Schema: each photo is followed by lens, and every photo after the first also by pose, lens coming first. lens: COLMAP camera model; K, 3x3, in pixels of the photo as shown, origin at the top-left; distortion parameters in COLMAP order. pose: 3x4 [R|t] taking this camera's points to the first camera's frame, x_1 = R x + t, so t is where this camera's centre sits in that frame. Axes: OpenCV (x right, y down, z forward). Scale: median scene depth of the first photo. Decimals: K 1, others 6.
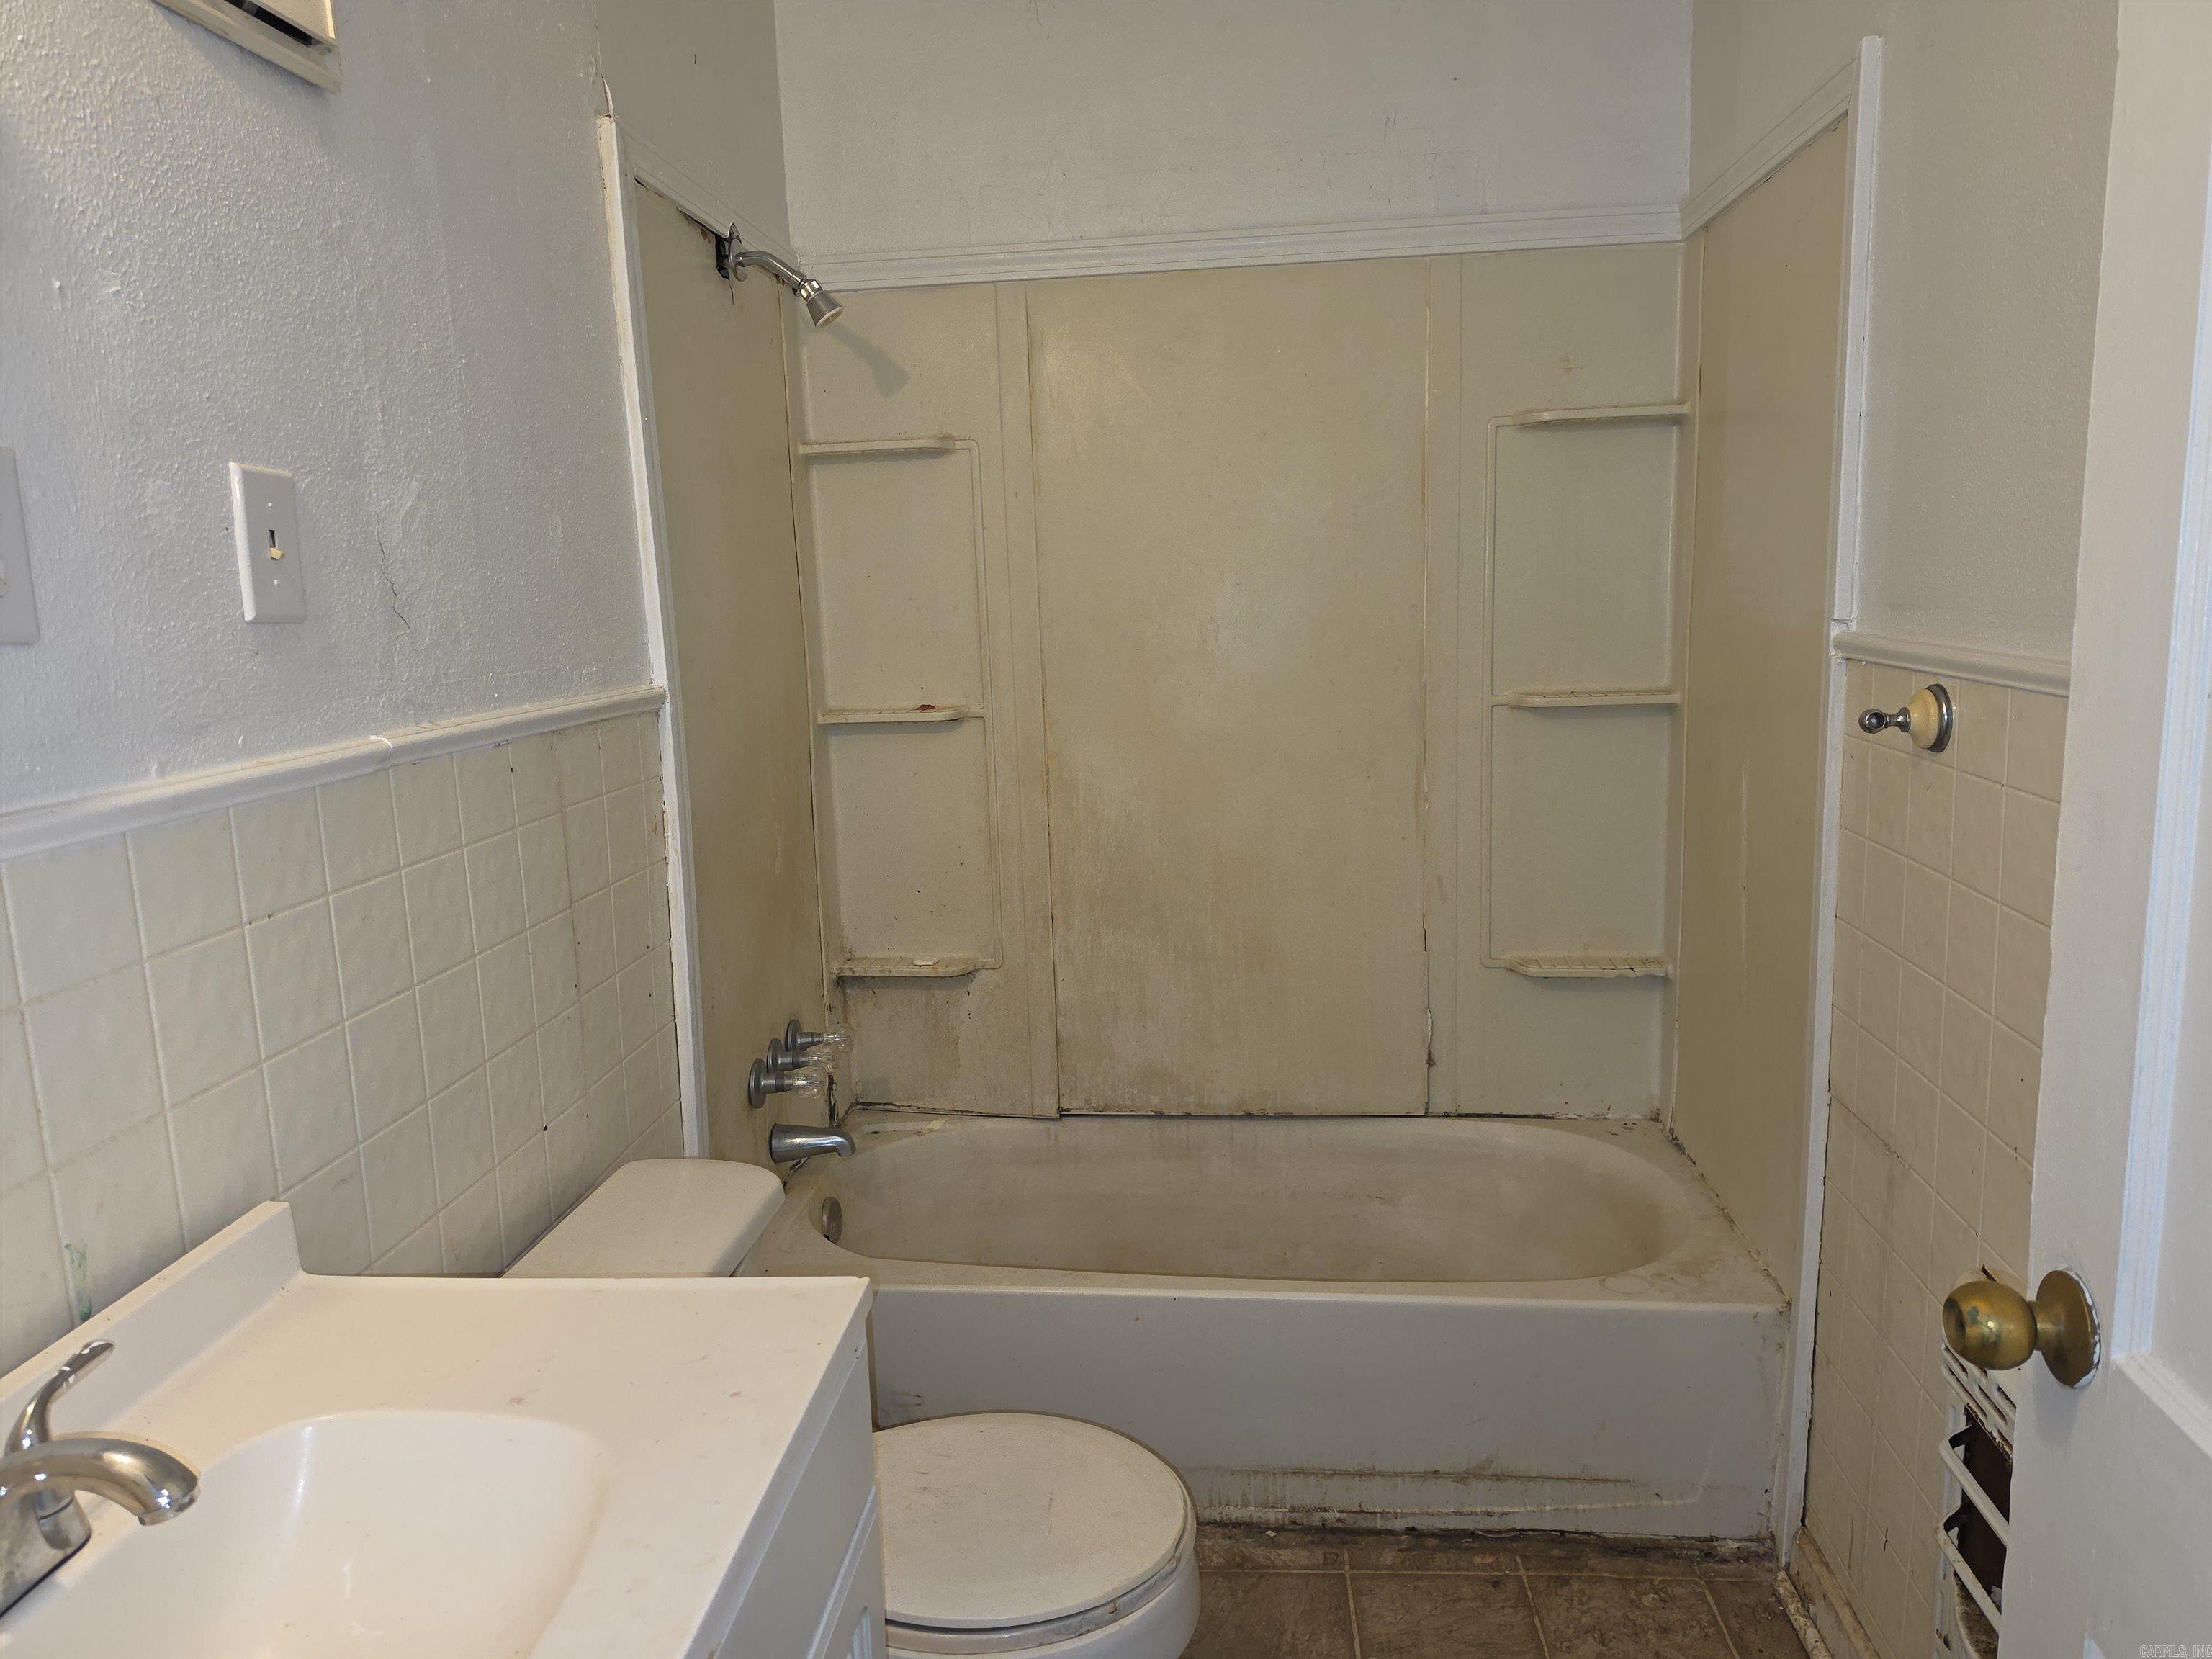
lens RADIAL K [[1574.3, 0, 1104.6], [0, 1574.3, 837.8], [0, 0, 1]] dist [0.030727, -0.034510]
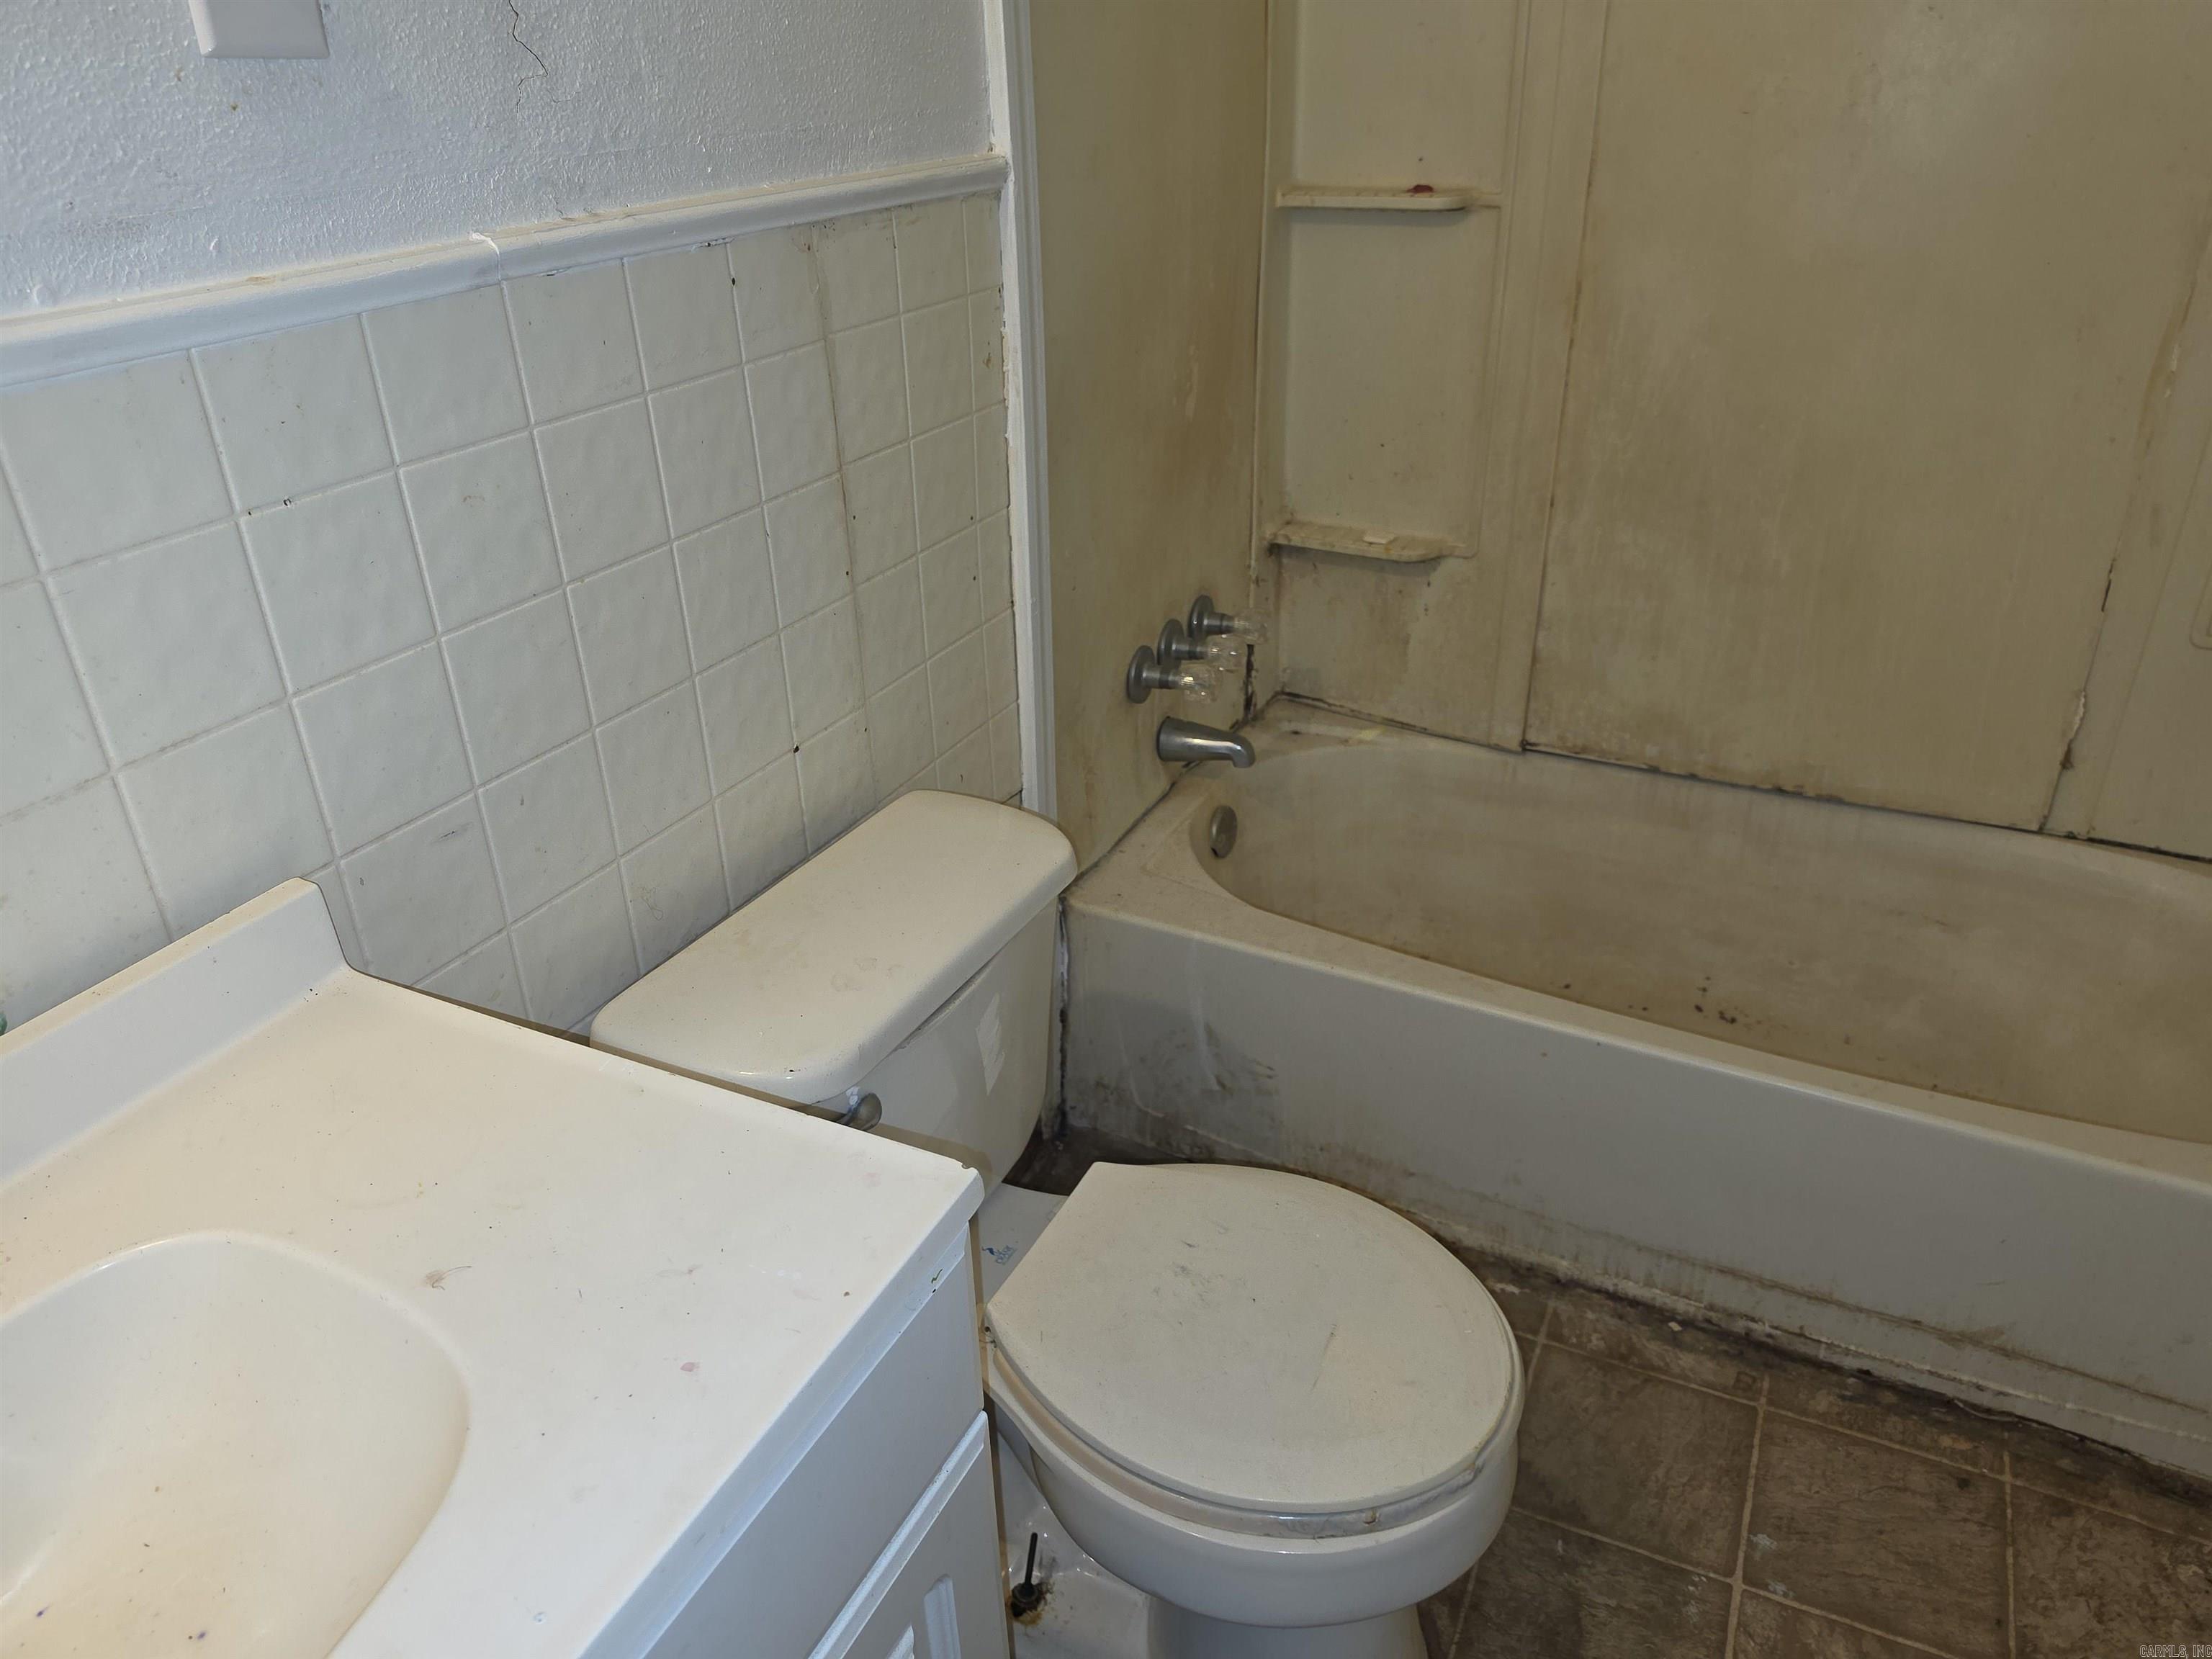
lens RADIAL K [[1574.3, 0, 1111.4], [0, 1574.3, 831.1], [0, 0, 1]] dist [0.030727, -0.034510]
pose [[0.930518, 0.183125, -0.317177, 0.048795], [-0.071812, 0.940438, 0.332293, -0.045023], [0.359136, -0.286428, 0.888246, 0.259872]]
